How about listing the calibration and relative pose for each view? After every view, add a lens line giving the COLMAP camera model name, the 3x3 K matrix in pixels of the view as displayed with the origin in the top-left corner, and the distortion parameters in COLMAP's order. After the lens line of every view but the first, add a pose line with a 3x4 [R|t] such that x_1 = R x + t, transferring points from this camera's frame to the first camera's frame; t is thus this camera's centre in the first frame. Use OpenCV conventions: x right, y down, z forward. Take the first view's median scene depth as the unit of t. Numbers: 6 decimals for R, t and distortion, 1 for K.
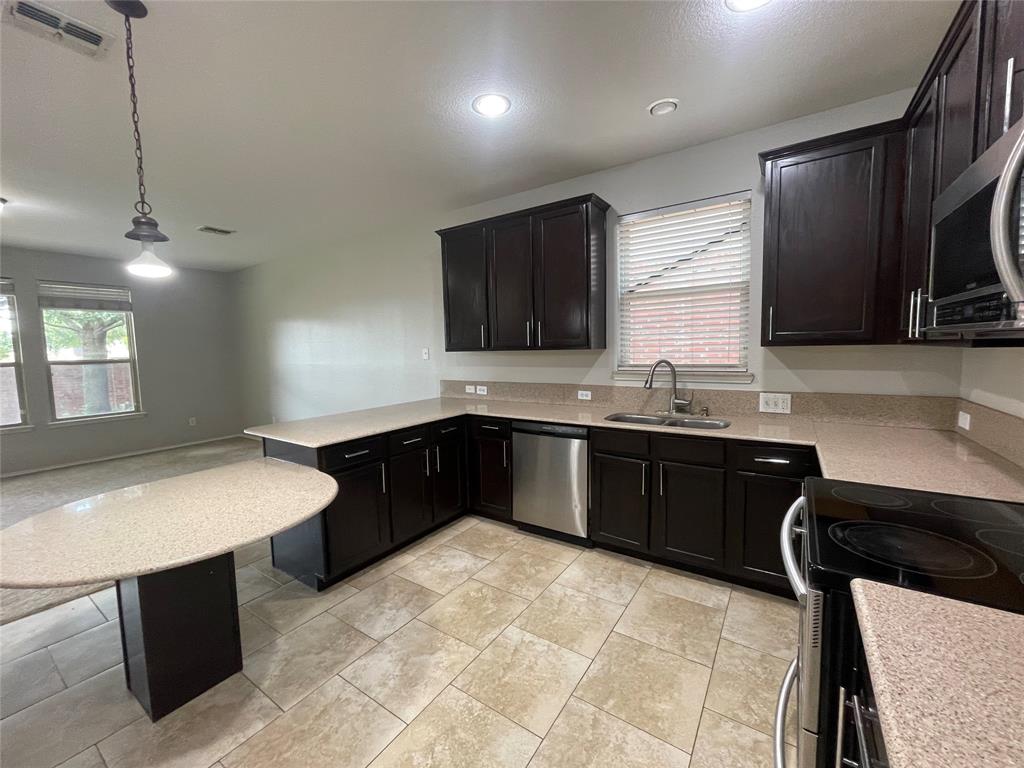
lens RADIAL K [[414.5, 0, 510.1], [0, 414.5, 378.9], [0, 0, 1]] dist [-0.001675, 0.000101]
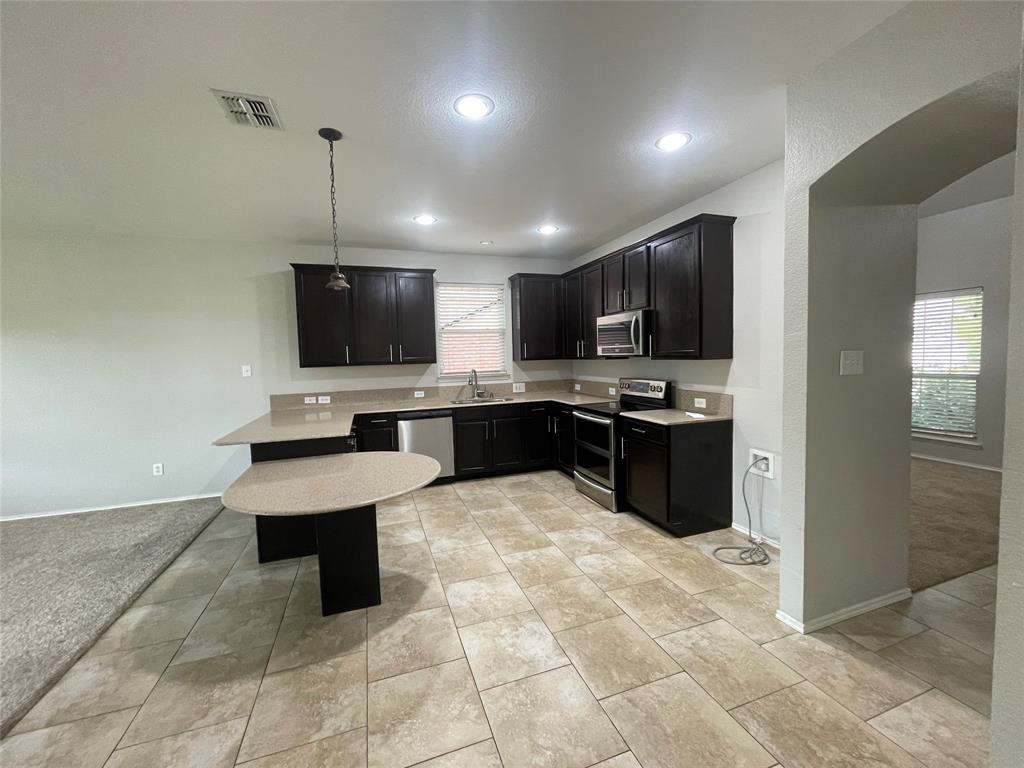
lens RADIAL K [[411.6, 0, 510.5], [0, 411.6, 379.0], [0, 0, 1]] dist [-0.001860, -0.002229]
pose [[0.591781, -0.036592, 0.805268, -0.869393], [0.076992, 0.996968, -0.011278, 0.027798], [-0.802414, 0.068674, 0.592803, -0.166808]]
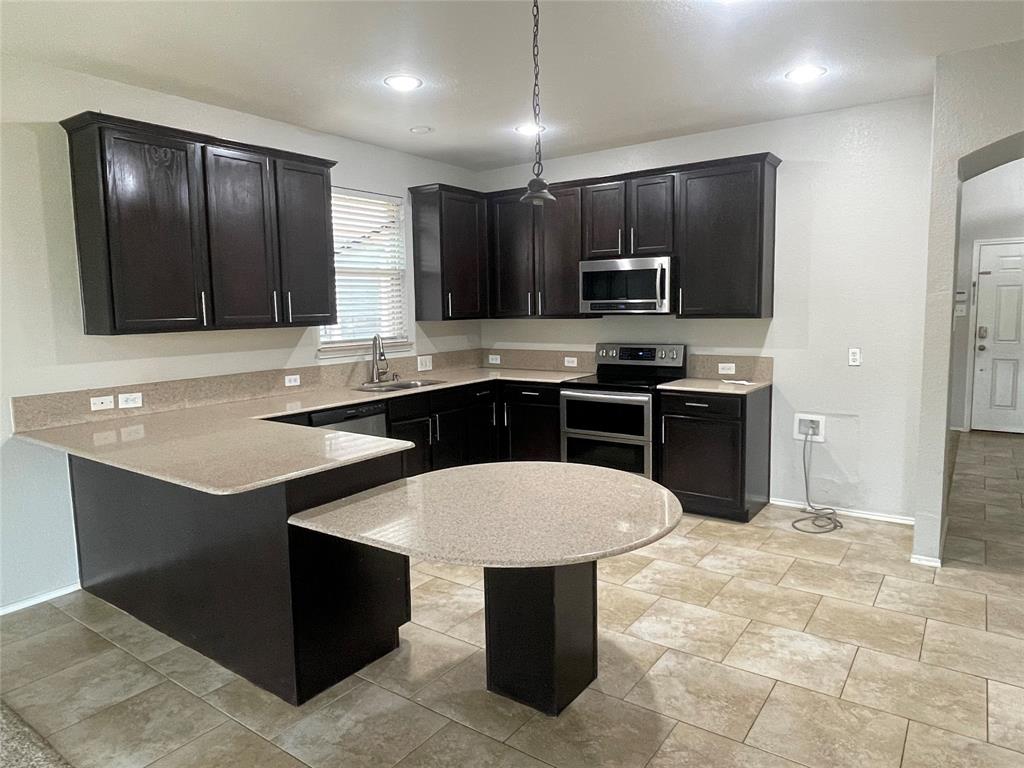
lens RADIAL K [[653.0, 0, 512.1], [0, 653.0, 376.6], [0, 0, 1]] dist [0.033530, -0.045095]
pose [[0.019604, -0.083691, 0.996299, -1.205083], [0.097477, 0.991903, 0.081404, -0.035816], [-0.995045, 0.095521, 0.027603, 0.541421]]
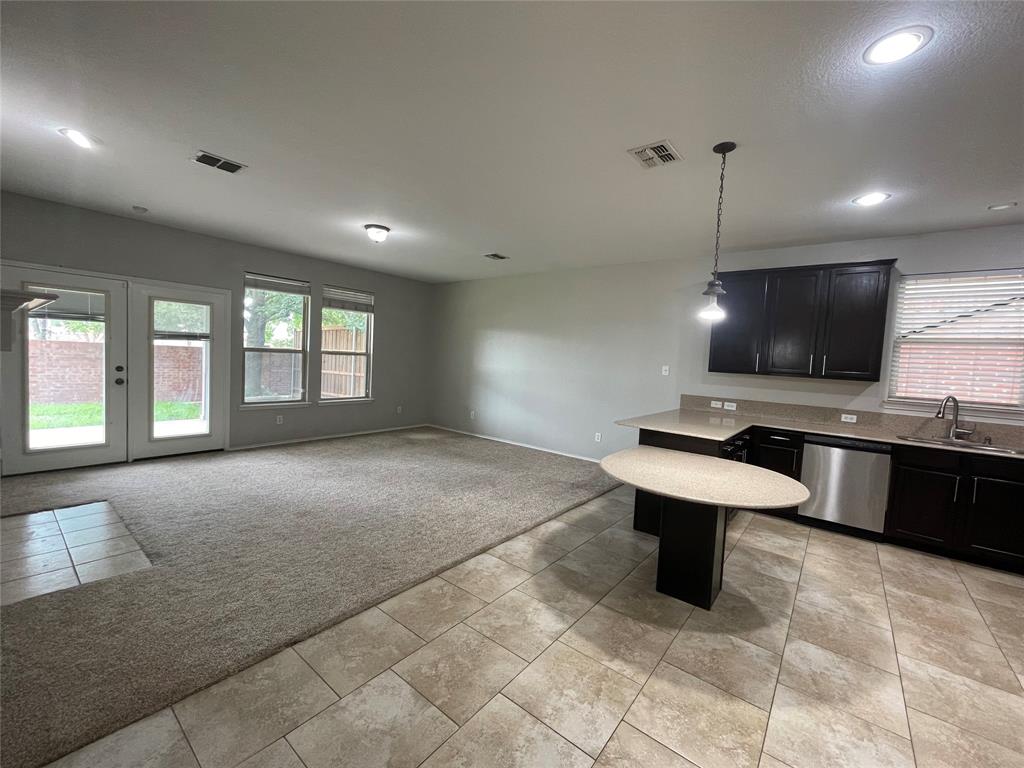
lens RADIAL K [[417.8, 0, 514.2], [0, 417.8, 379.7], [0, 0, 1]] dist [-0.001013, 0.000154]
pose [[0.994516, 0.082716, -0.063996, -0.758518], [-0.084547, 0.996069, -0.026436, 0.044026], [0.061557, 0.031702, 0.997600, -0.291096]]
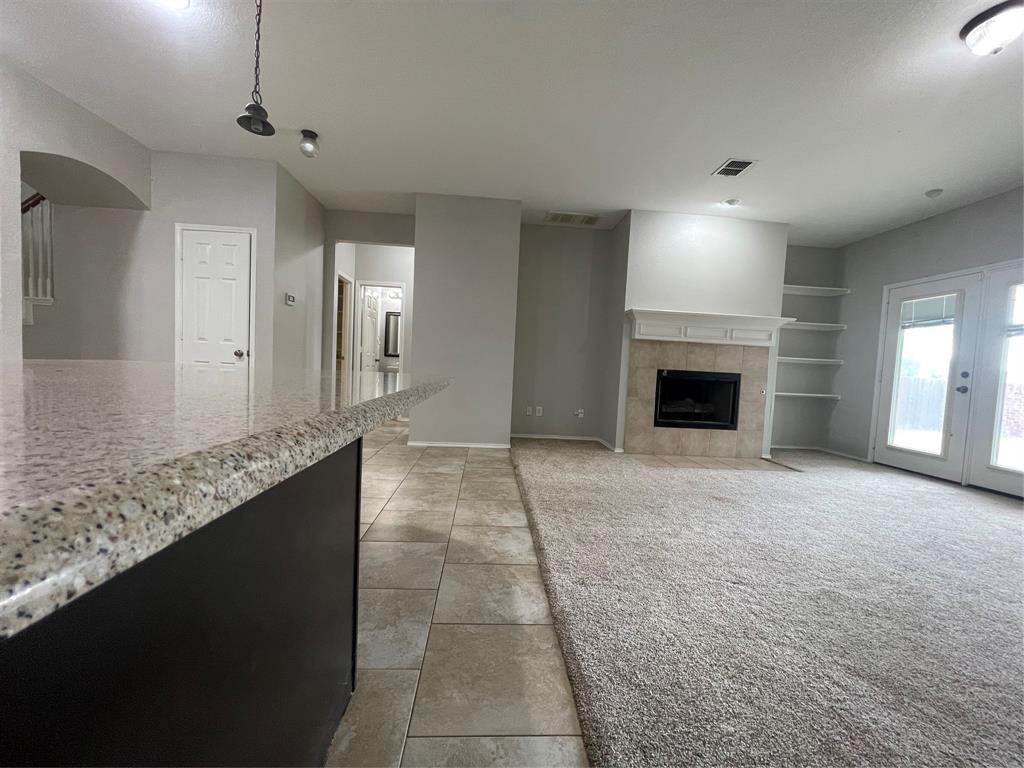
lens RADIAL K [[412.6, 0, 514.6], [0, 412.6, 389.7], [0, 0, 1]] dist [-0.001862, -0.000316]
pose [[-0.785482, 0.023118, -0.618452, -0.374798], [-0.077771, 0.987693, 0.135696, 0.064184], [0.613978, 0.154685, -0.774018, 1.172288]]
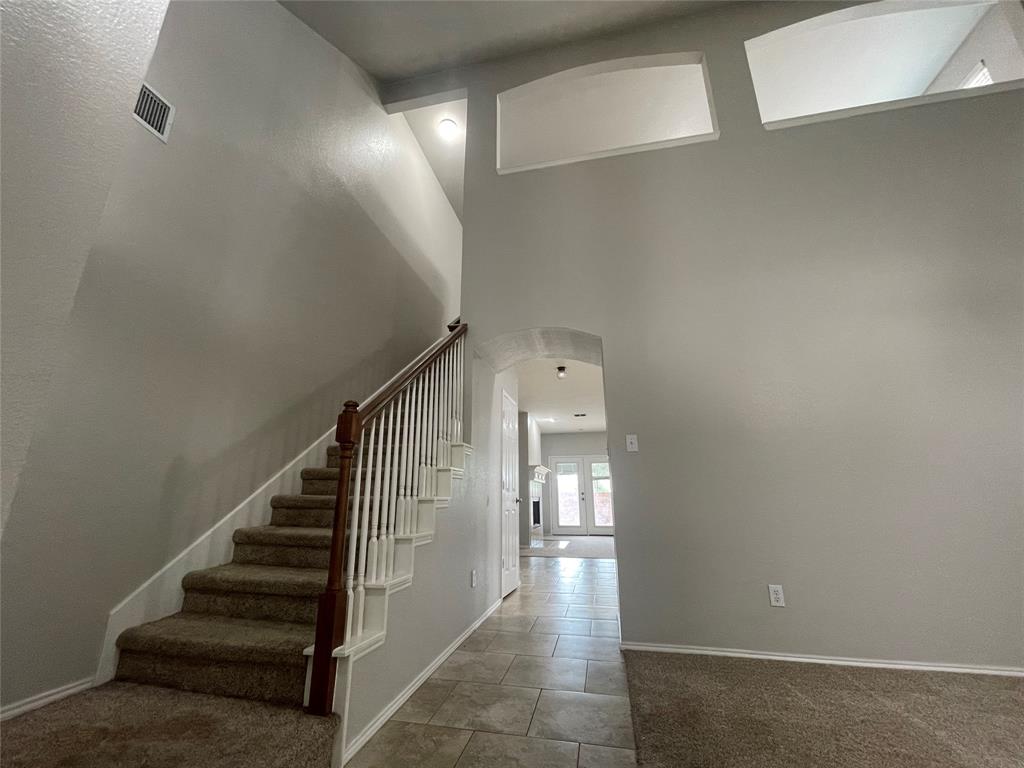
lens RADIAL K [[414.5, 0, 510.1], [0, 414.5, 378.9], [0, 0, 1]] dist [-0.001675, 0.000101]
pose [[0.373118, -0.231607, -0.898410, 0.906368], [-0.082463, 0.956229, -0.280760, 0.186763], [0.924112, 0.178842, 0.337687, -0.853454]]
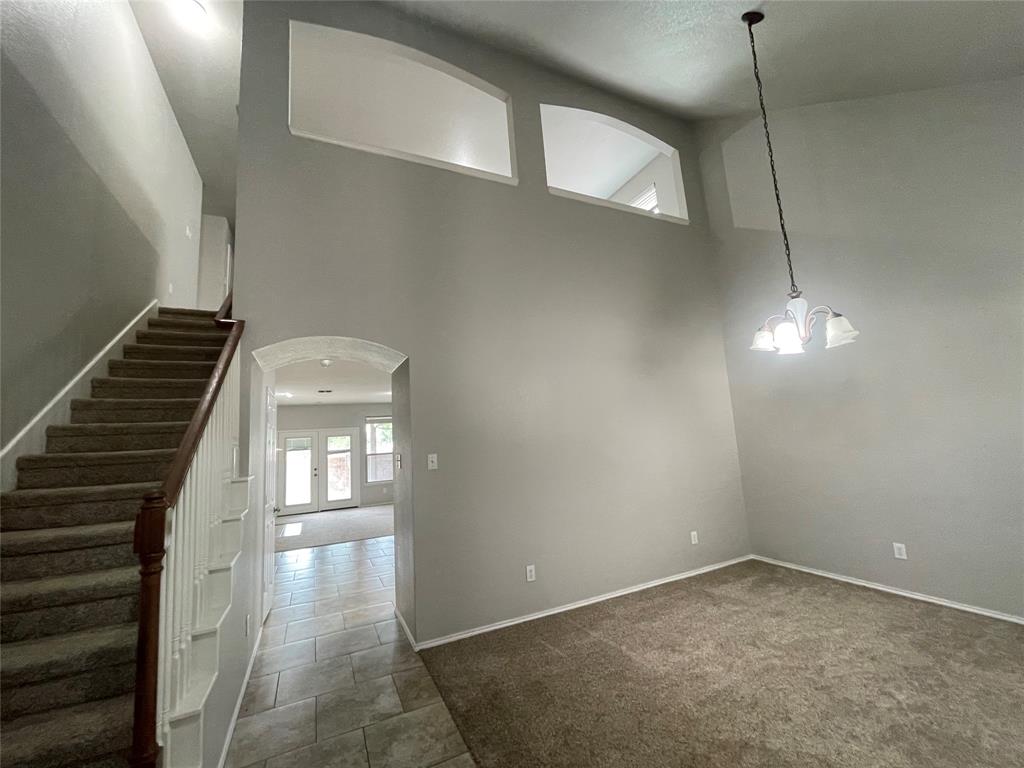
lens RADIAL K [[414.5, 0, 510.1], [0, 414.5, 378.9], [0, 0, 1]] dist [-0.001675, 0.000101]
pose [[0.860414, -0.102768, -0.499126, 0.821220], [-0.000560, 0.979263, -0.202592, 0.046255], [0.509596, 0.174592, 0.842514, -1.046442]]
